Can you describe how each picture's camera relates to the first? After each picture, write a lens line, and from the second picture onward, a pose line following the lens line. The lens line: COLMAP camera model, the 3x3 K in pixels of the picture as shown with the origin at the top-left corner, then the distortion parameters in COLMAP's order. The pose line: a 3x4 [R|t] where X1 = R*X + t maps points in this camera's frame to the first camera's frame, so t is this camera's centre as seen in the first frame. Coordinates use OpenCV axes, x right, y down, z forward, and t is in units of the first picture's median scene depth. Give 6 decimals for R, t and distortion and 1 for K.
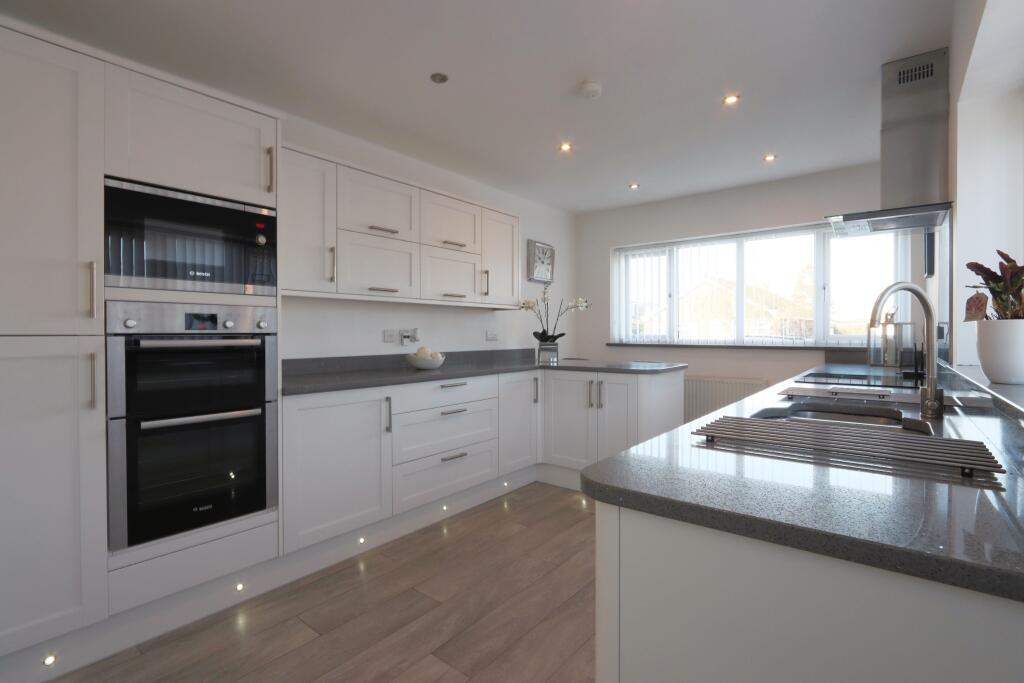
lens RADIAL K [[481.8, 0, 499.7], [0, 481.8, 331.4], [0, 0, 1]] dist [0.000073, 0.000232]
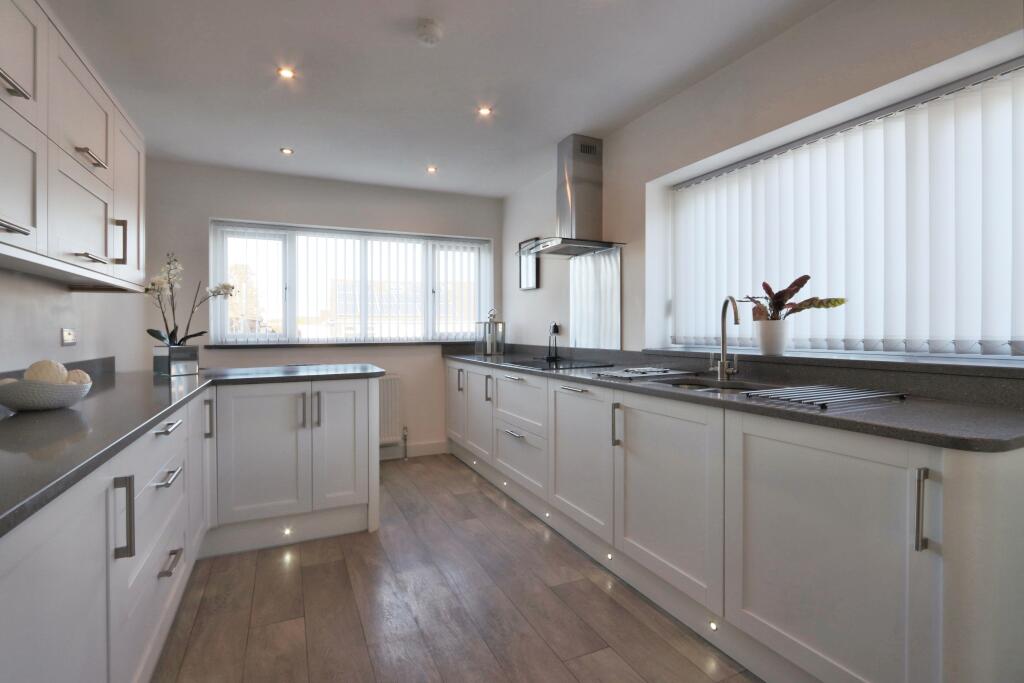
lens RADIAL K [[481.8, 0, 499.7], [0, 481.8, 331.4], [0, 0, 1]] dist [0.000073, 0.000232]
pose [[0.449727, -0.004937, 0.893153, -0.334939], [0.003165, 0.999987, 0.003934, 0.002391], [-0.893161, 0.001057, 0.449737, 0.360630]]
